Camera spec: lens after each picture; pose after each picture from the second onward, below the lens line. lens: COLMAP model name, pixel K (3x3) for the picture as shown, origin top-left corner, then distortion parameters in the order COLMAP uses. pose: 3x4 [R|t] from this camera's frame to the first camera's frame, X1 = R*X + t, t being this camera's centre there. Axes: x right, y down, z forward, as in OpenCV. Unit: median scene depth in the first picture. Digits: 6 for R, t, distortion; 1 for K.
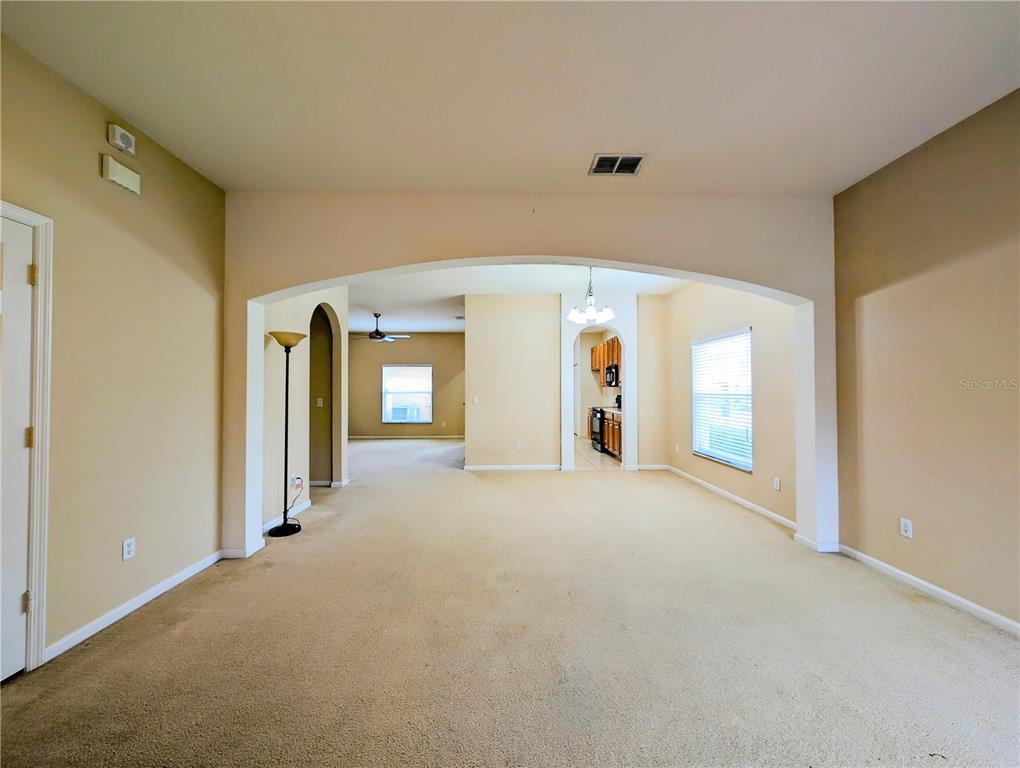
lens RADIAL K [[384.3, 0, 512.3], [0, 384.3, 384.4], [0, 0, 1]] dist [-0.001795, -0.000048]
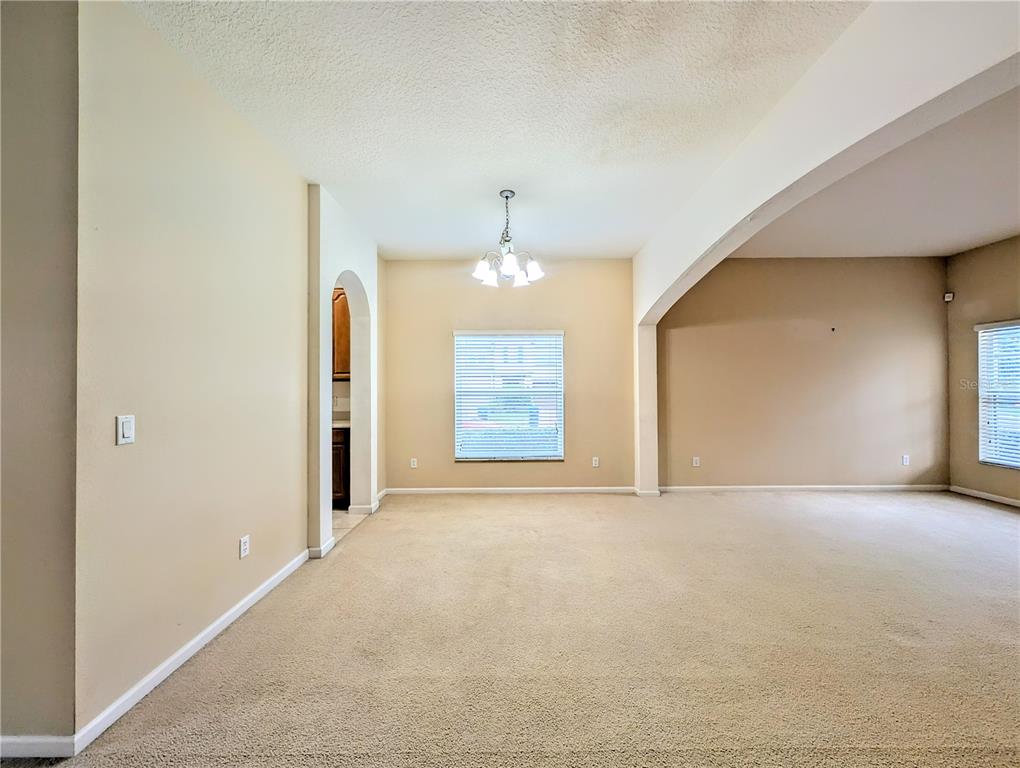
lens RADIAL K [[384.3, 0, 512.3], [0, 384.3, 384.4], [0, 0, 1]] dist [-0.001795, -0.000048]
pose [[0.007576, 0.006891, 0.999948, -0.580669], [-0.013961, 0.999880, -0.006785, 0.018149], [-0.999874, -0.013909, 0.007672, 1.308861]]
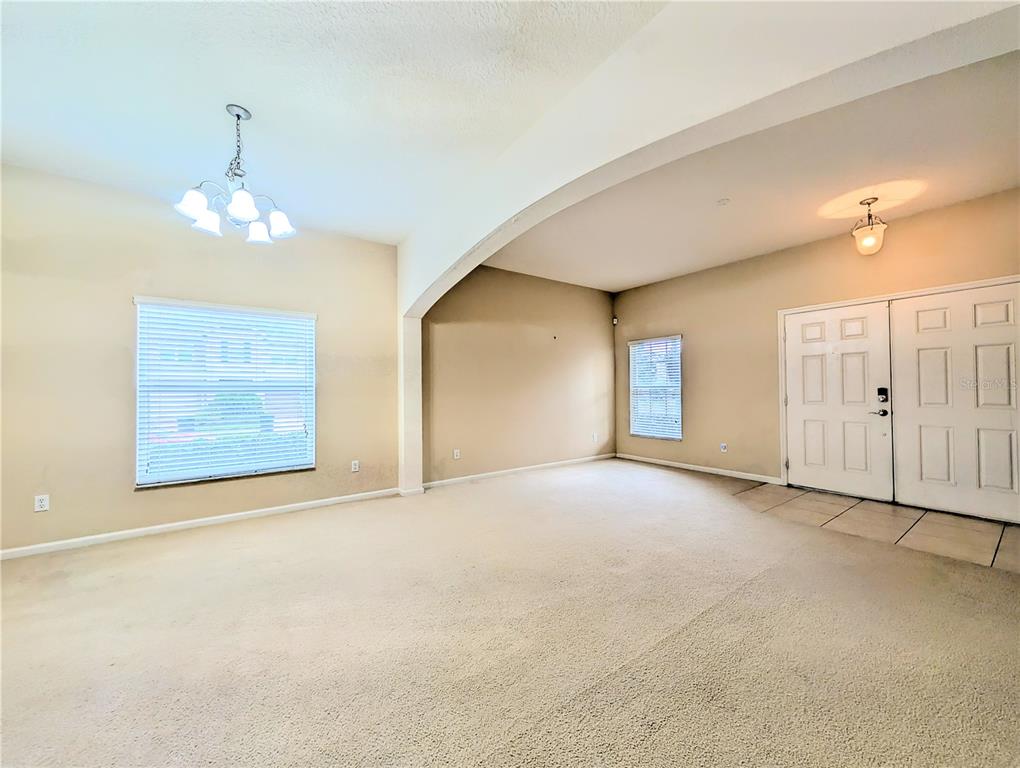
lens RADIAL K [[384.3, 0, 512.3], [0, 384.3, 384.4], [0, 0, 1]] dist [-0.001795, -0.000048]
pose [[-0.582010, 0.017869, 0.812985, -0.491219], [-0.006626, 0.999621, -0.026715, 0.051338], [-0.813155, -0.020935, -0.581671, 1.324992]]
